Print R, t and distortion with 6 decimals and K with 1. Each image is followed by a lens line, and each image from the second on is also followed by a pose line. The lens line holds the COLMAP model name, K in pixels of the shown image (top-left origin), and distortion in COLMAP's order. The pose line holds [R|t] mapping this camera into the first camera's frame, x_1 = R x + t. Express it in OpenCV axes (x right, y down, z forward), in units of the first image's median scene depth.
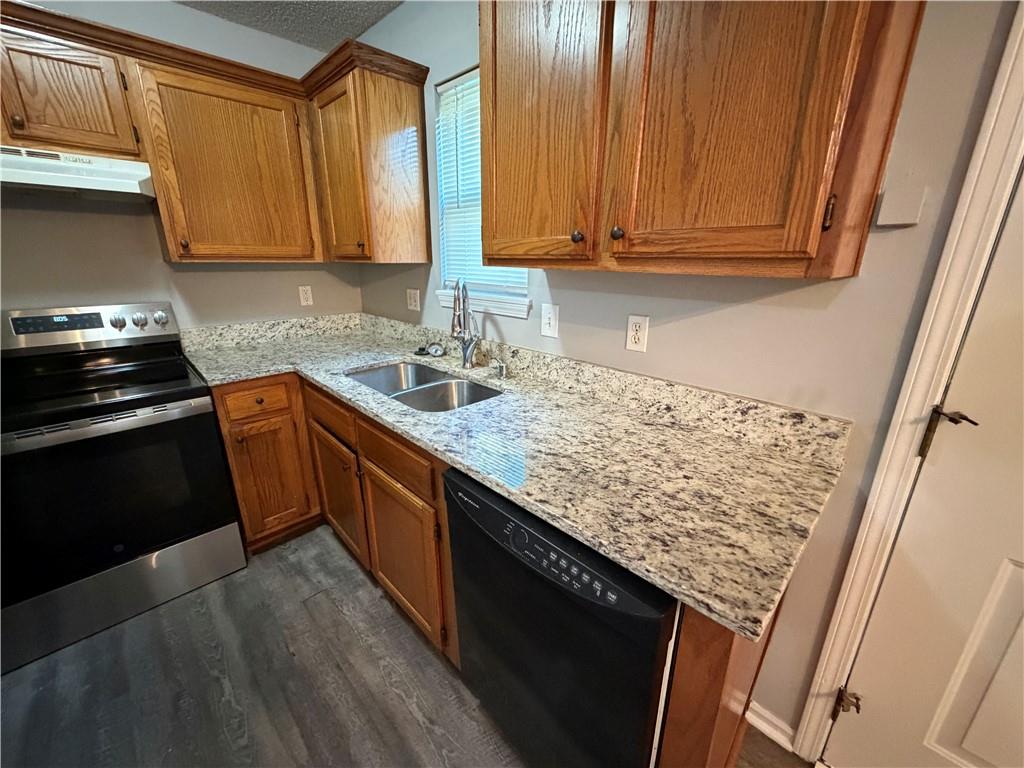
lens RADIAL K [[409.4, 0, 511.8], [0, 409.4, 384.0], [0, 0, 1]] dist [0.001461, 0.000490]
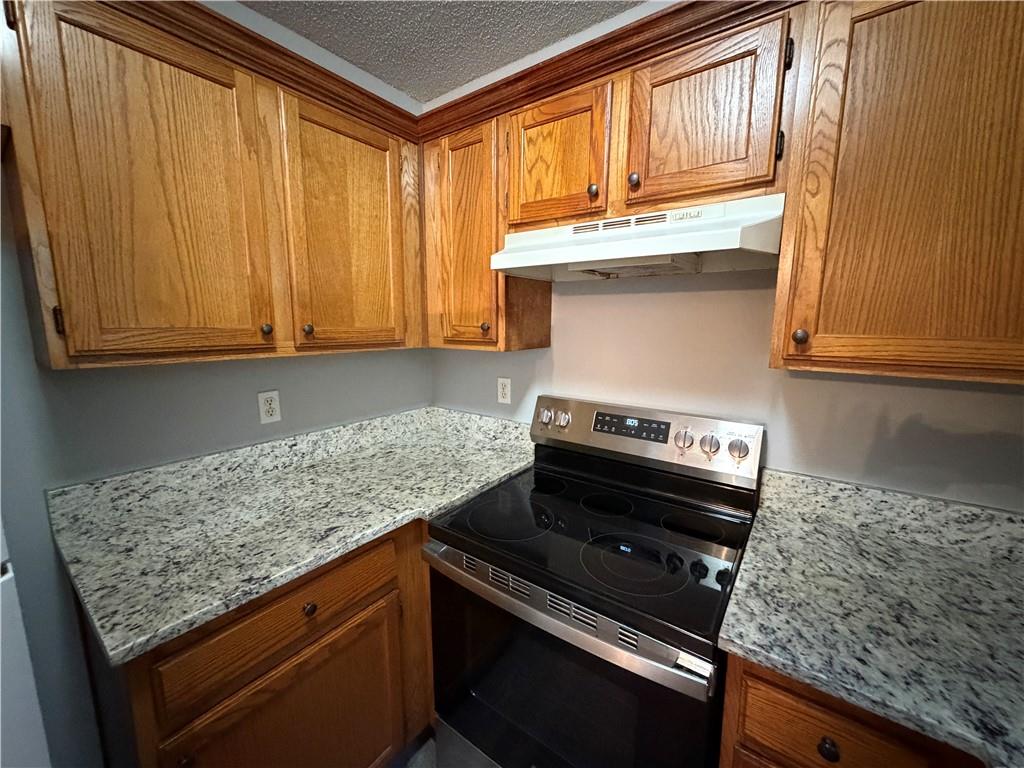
lens RADIAL K [[409.4, 0, 511.2], [0, 409.4, 383.2], [0, 0, 1]] dist [0.001461, 0.000490]
pose [[0.156725, 0.142642, -0.977287, -0.372098], [-0.299781, 0.949702, 0.090540, -0.236991], [0.941047, 0.278783, 0.191603, 0.613565]]
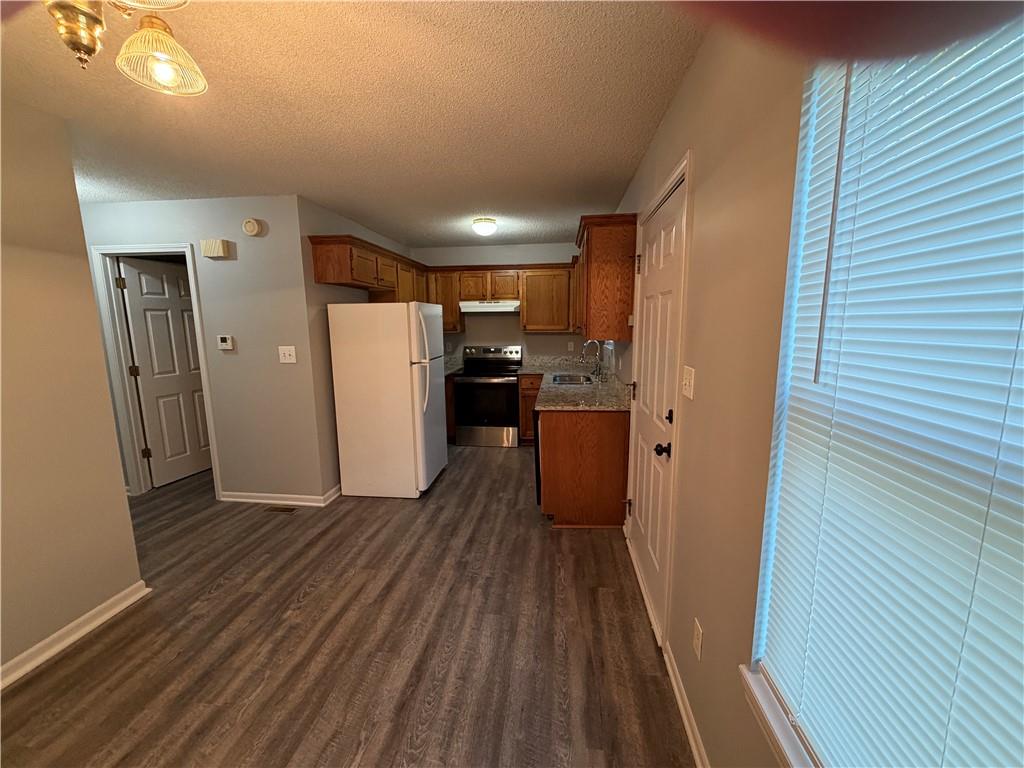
lens RADIAL K [[409.4, 0, 513.0], [0, 409.4, 384.6], [0, 0, 1]] dist [0.001461, 0.000490]
pose [[0.629163, 0.105738, -0.770048, 1.433138], [-0.216918, 0.975228, -0.043319, 0.203488], [0.746392, 0.194292, 0.636514, -0.816391]]
